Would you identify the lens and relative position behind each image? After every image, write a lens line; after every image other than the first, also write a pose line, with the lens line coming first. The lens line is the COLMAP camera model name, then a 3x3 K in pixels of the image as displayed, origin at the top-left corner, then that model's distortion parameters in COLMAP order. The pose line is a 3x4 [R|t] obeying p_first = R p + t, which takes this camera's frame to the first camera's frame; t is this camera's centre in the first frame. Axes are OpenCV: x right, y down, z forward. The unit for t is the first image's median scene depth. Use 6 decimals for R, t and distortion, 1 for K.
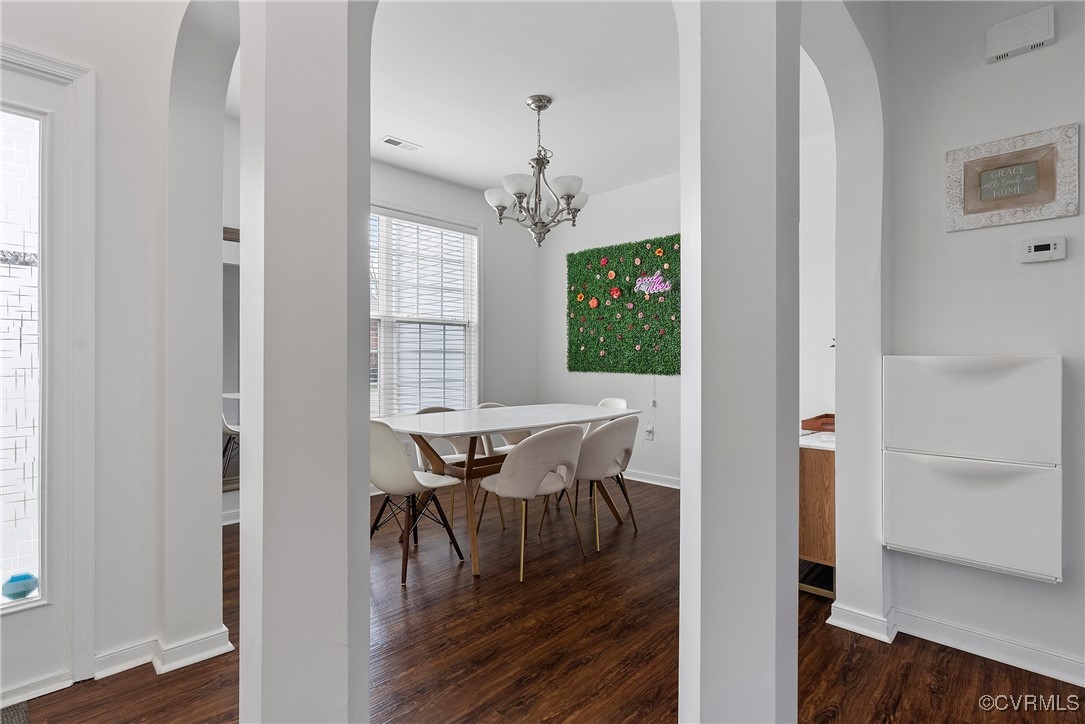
lens RADIAL K [[506.6, 0, 541.5], [0, 506.6, 360.9], [0, 0, 1]] dist [-0.005902, 0.001284]
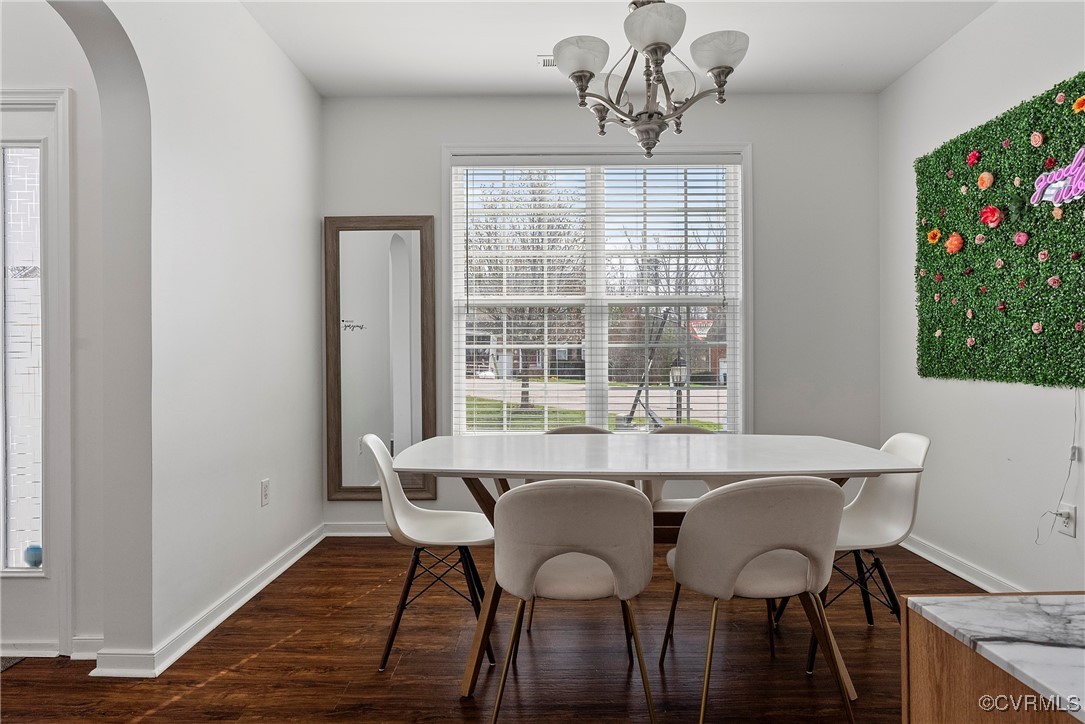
lens RADIAL K [[611.6, 0, 547.6], [0, 611.6, 359.0], [0, 0, 1]] dist [-0.004137, 0.002839]
pose [[0.700147, -0.003168, -0.713992, 0.279023], [0.003946, 0.999992, -0.000567, 0.000601], [0.713988, -0.002421, 0.700154, 0.304397]]
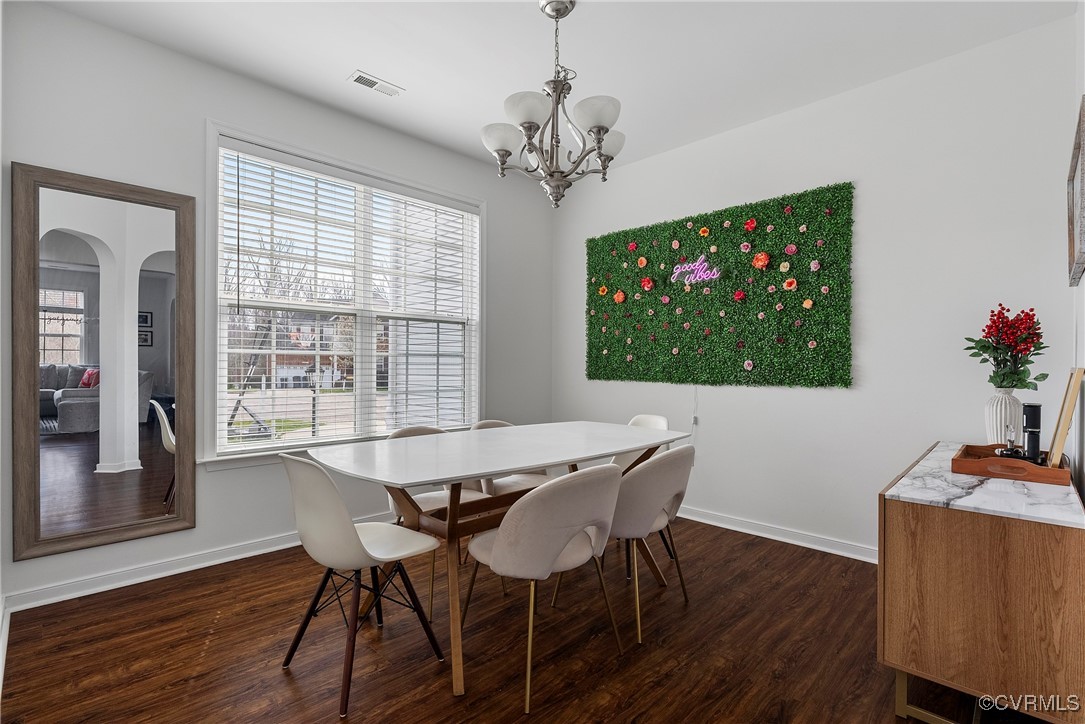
lens RADIAL K [[495.3, 0, 542.8], [0, 495.3, 368.8], [0, 0, 1]] dist [-0.008877, 0.001423]
pose [[0.999802, 0.005898, -0.018988, -0.006176], [-0.005807, 0.999971, 0.004878, -0.000534], [0.019016, -0.004767, 0.999808, 0.208200]]
